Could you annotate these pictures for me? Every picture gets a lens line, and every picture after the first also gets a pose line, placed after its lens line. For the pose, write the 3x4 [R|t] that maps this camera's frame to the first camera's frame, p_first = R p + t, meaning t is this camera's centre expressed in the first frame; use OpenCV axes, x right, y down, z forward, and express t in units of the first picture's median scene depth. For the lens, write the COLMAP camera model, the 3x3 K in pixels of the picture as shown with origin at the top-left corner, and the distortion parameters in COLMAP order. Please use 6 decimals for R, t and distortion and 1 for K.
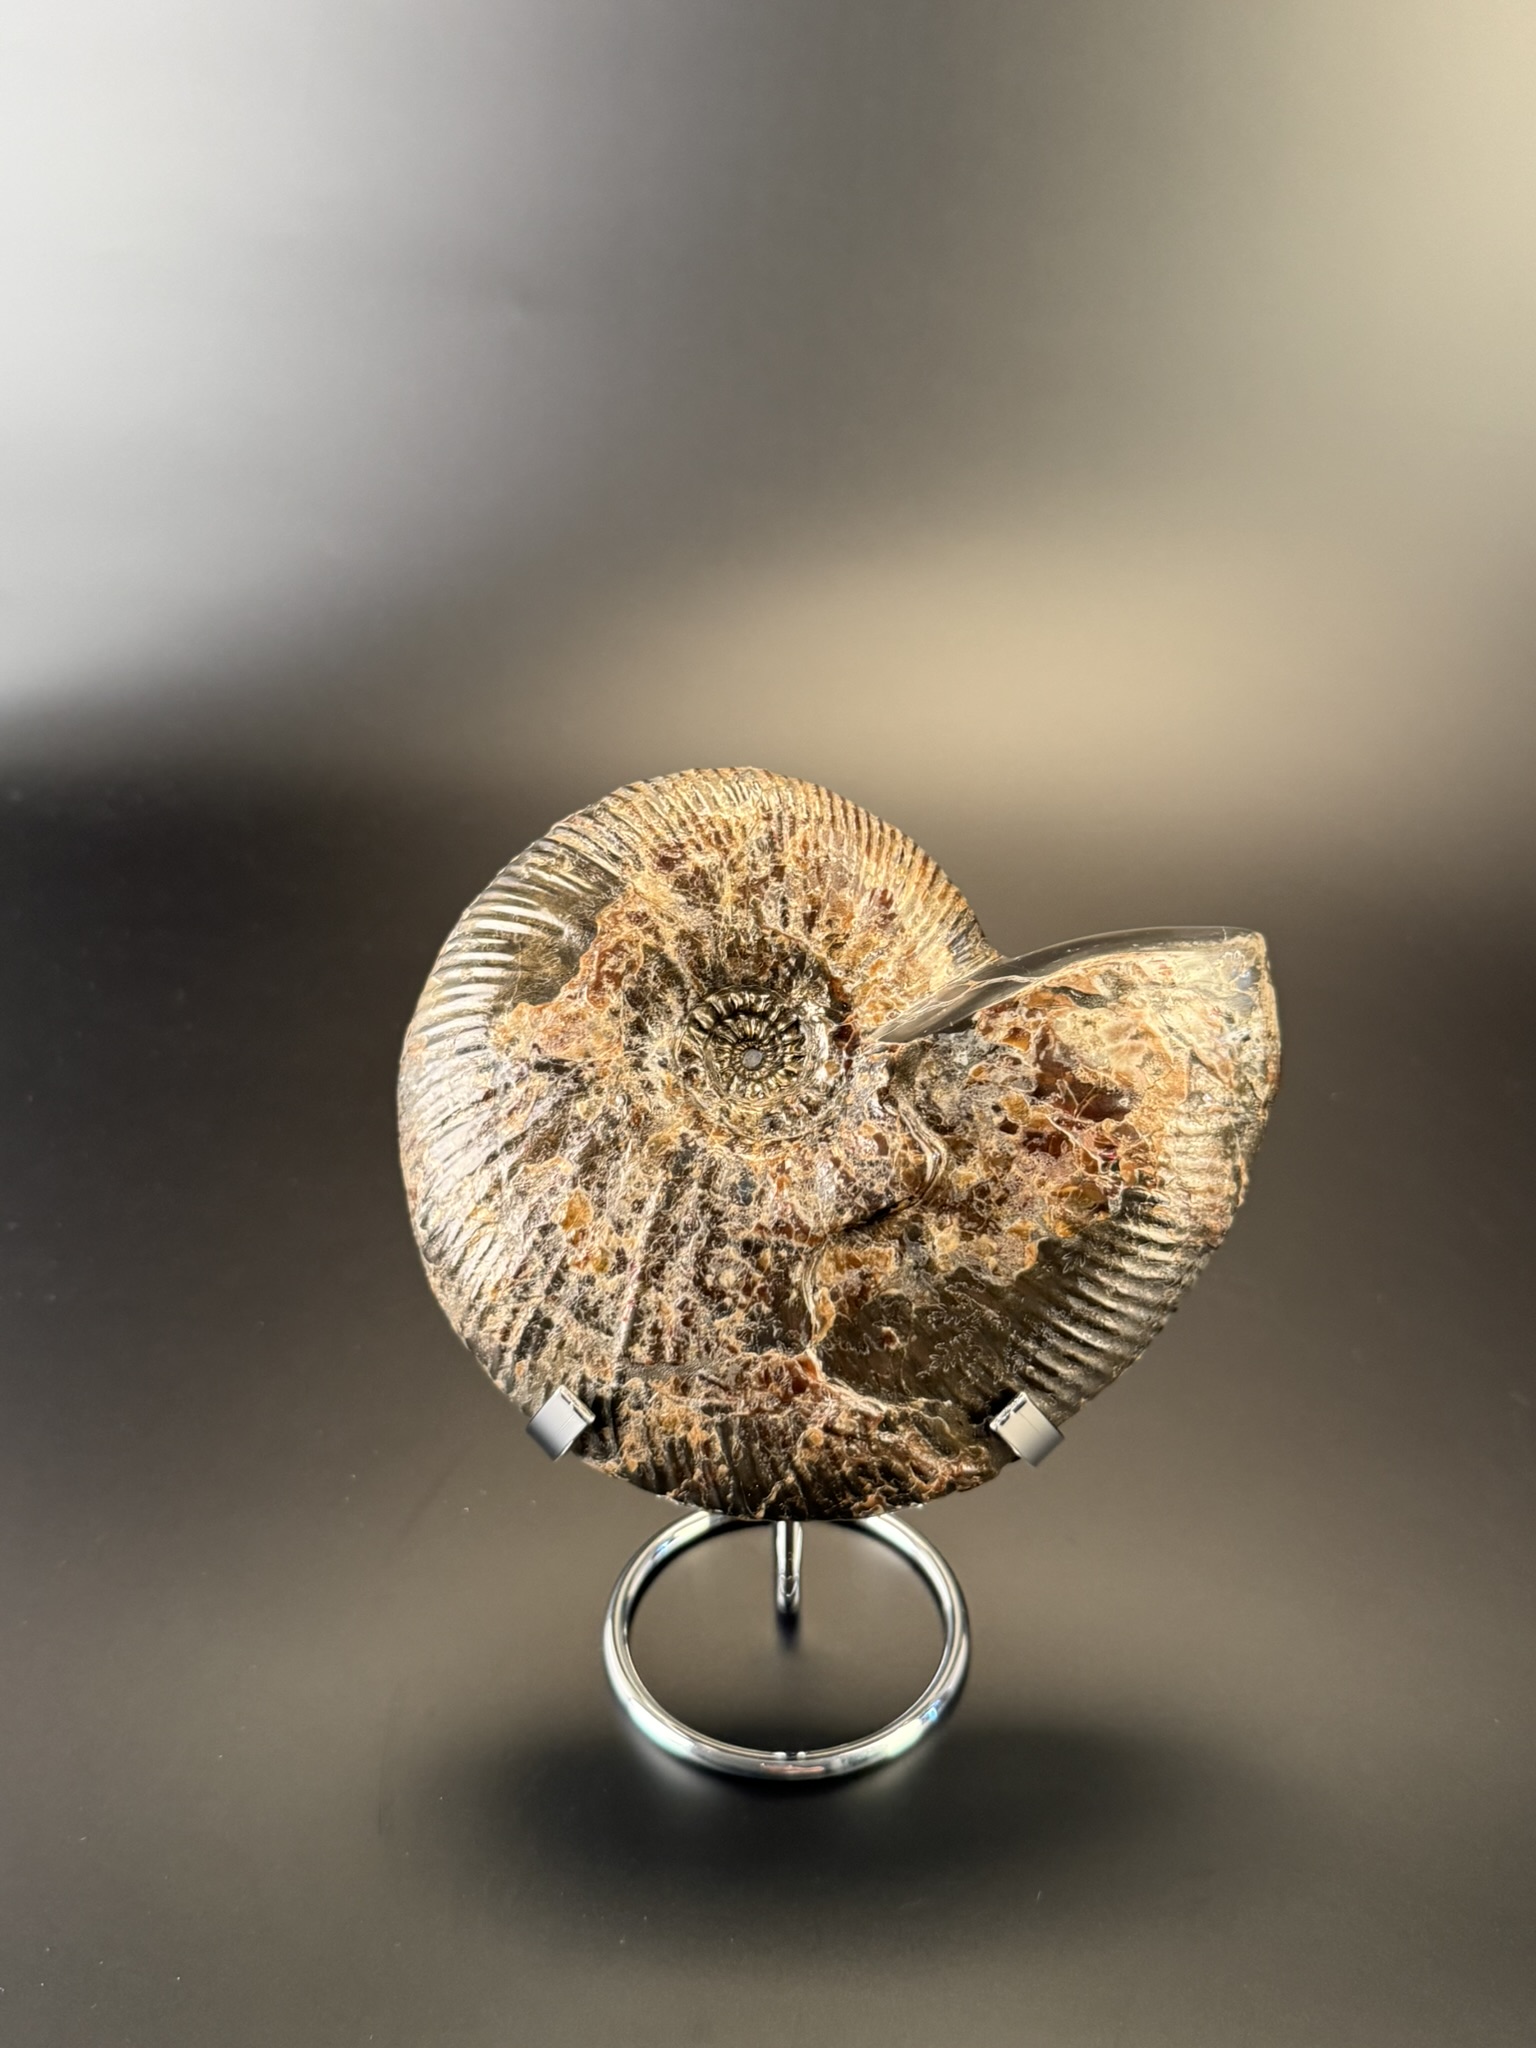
lens RADIAL K [[1852.4, 0, 757.9], [0, 1852.4, 1014.5], [0, 0, 1]] dist [0.110544, -0.009887]
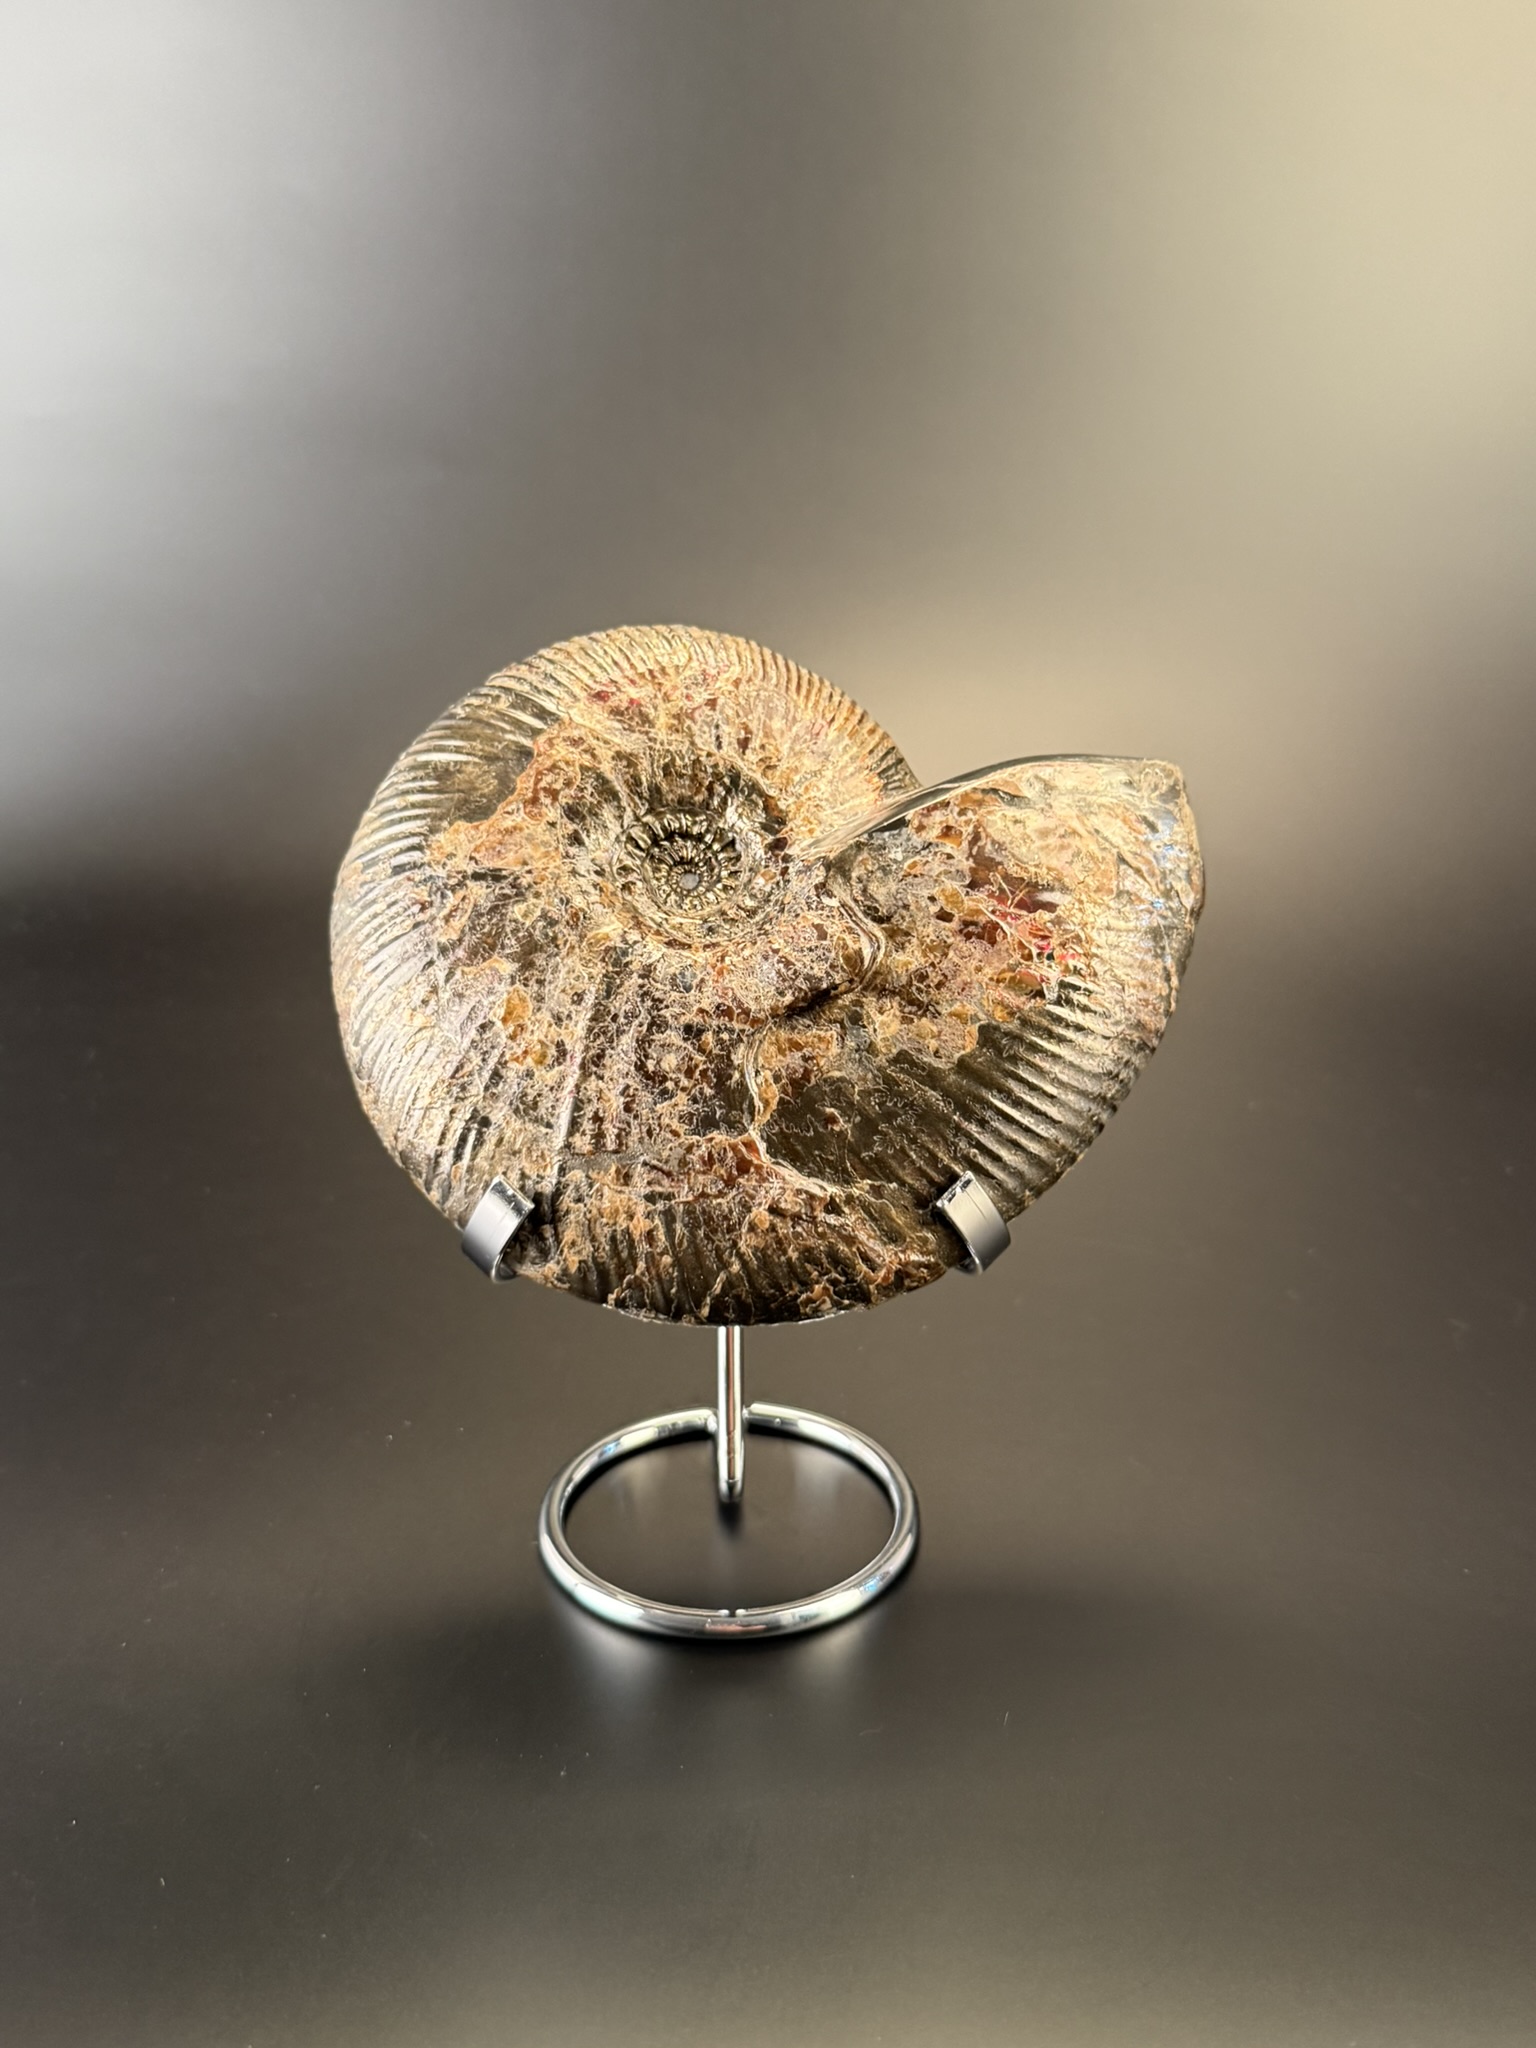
lens RADIAL K [[1852.4, 0, 763.9], [0, 1852.4, 1035.7], [0, 0, 1]] dist [0.110544, -0.009887]
pose [[0.998313, -0.012212, 0.056756, -0.021361], [0.021199, 0.986799, -0.160556, 0.281551], [-0.054046, 0.161489, 0.985394, 0.018084]]
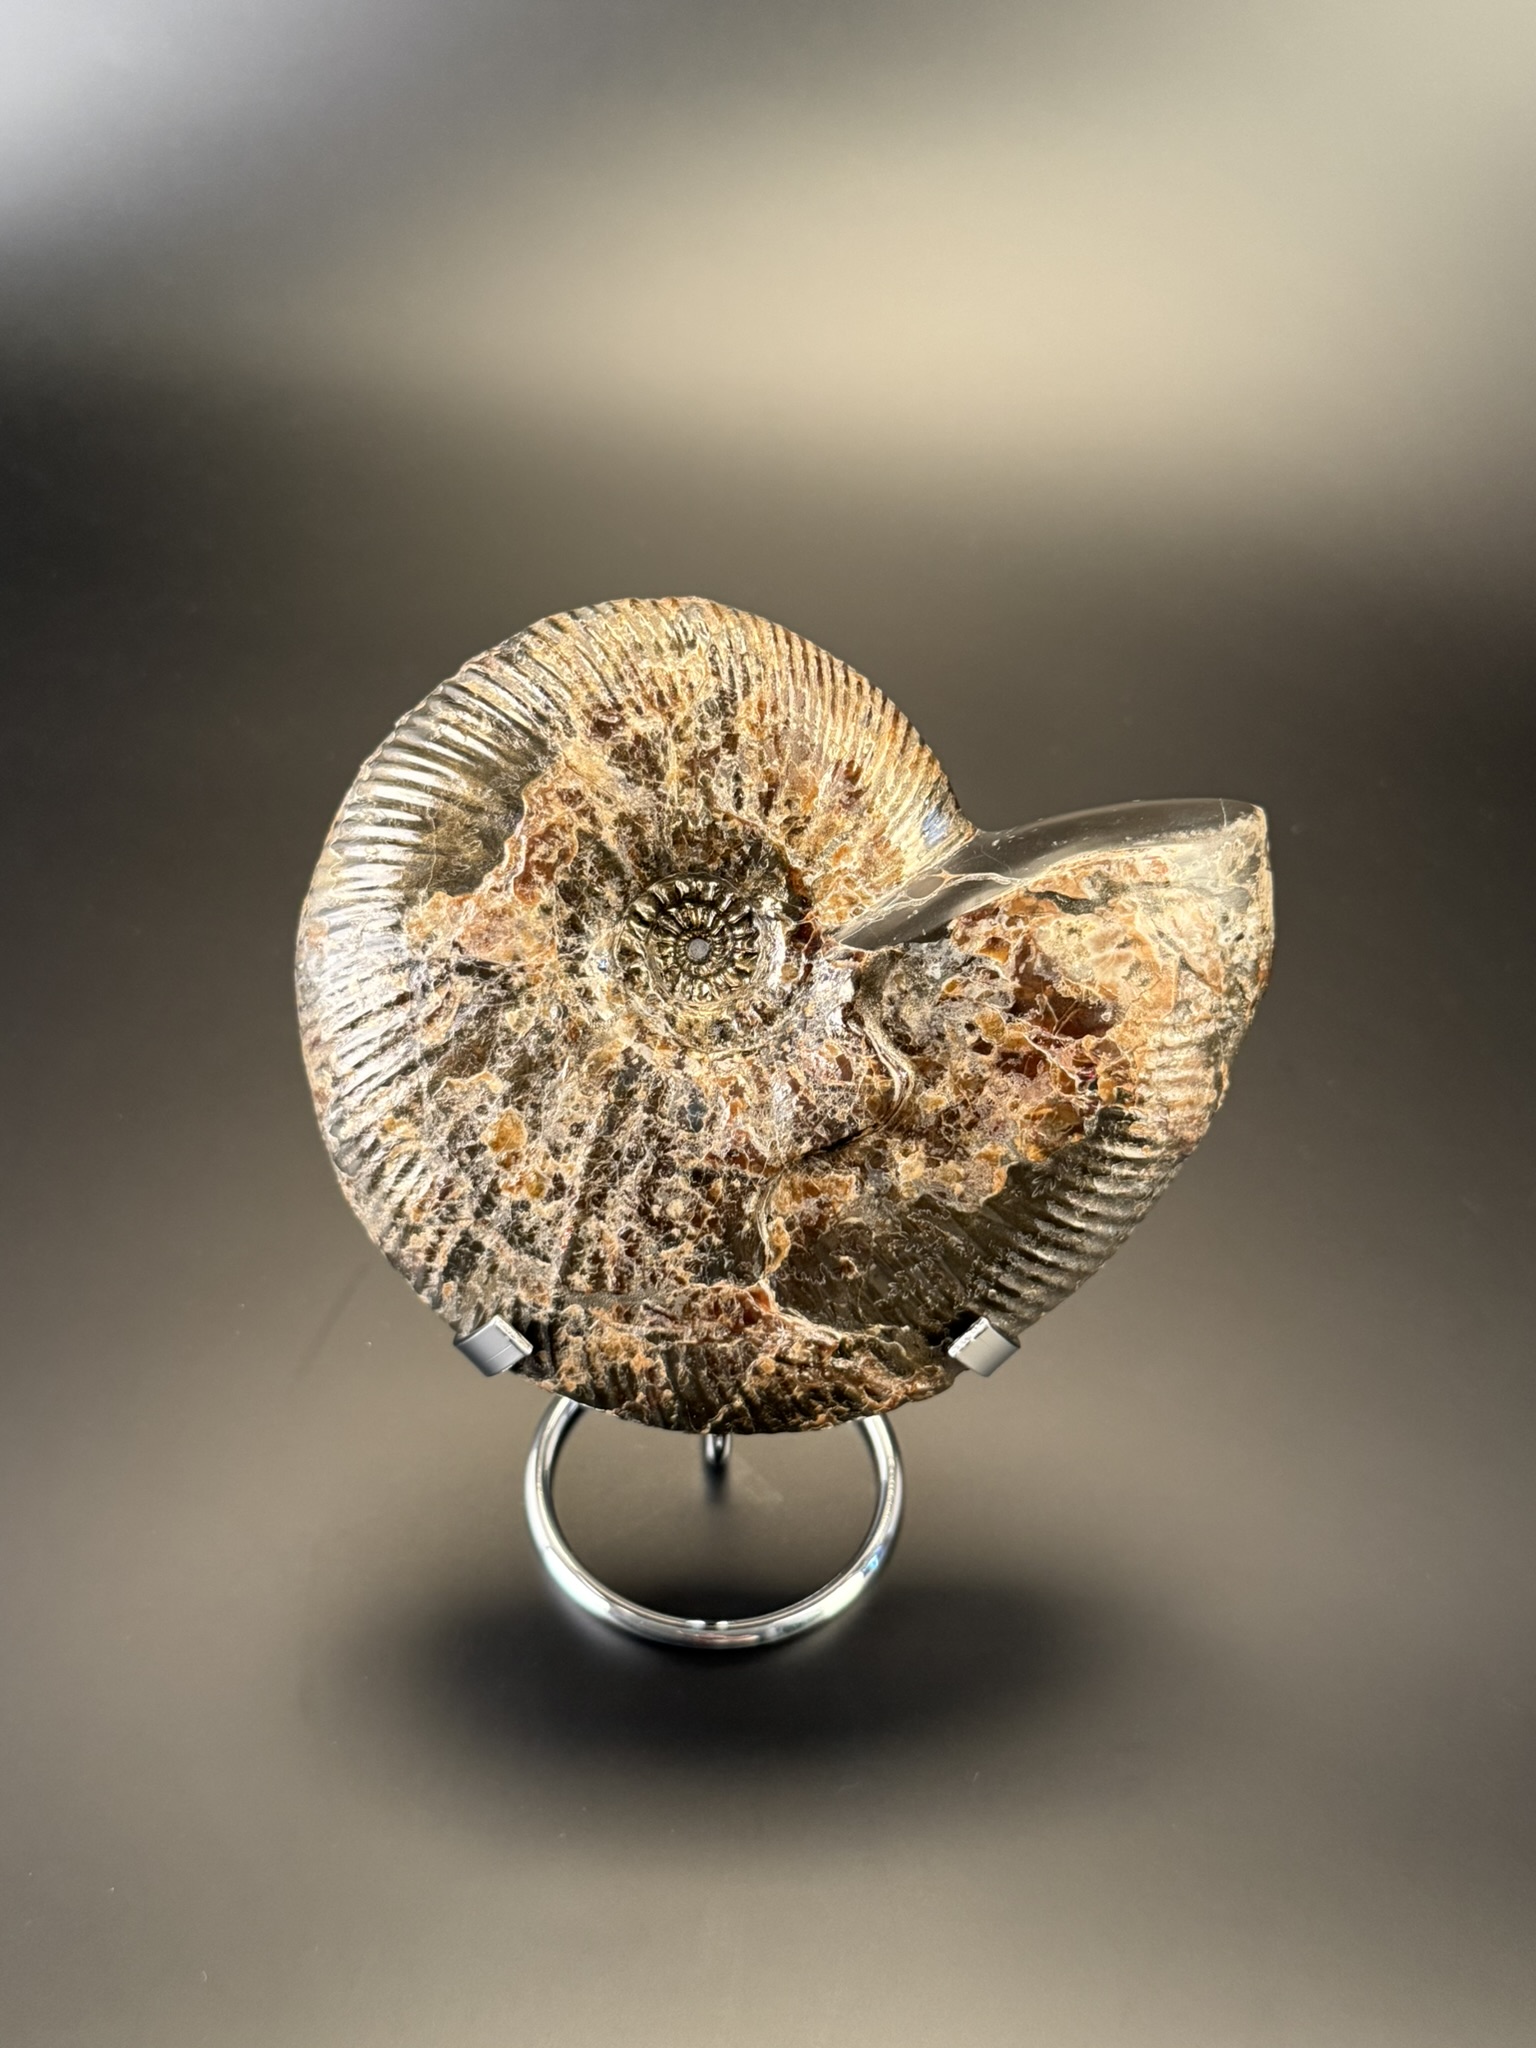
lens RADIAL K [[2097.0, 0, 772.3], [0, 2097.0, 1024.9], [0, 0, 1]] dist [0.103801, 0.000000]
pose [[0.996627, -0.000077, 0.082068, -0.052873], [-0.020892, 0.966815, 0.254622, -0.209045], [-0.079364, -0.255478, 0.963552, 0.011027]]
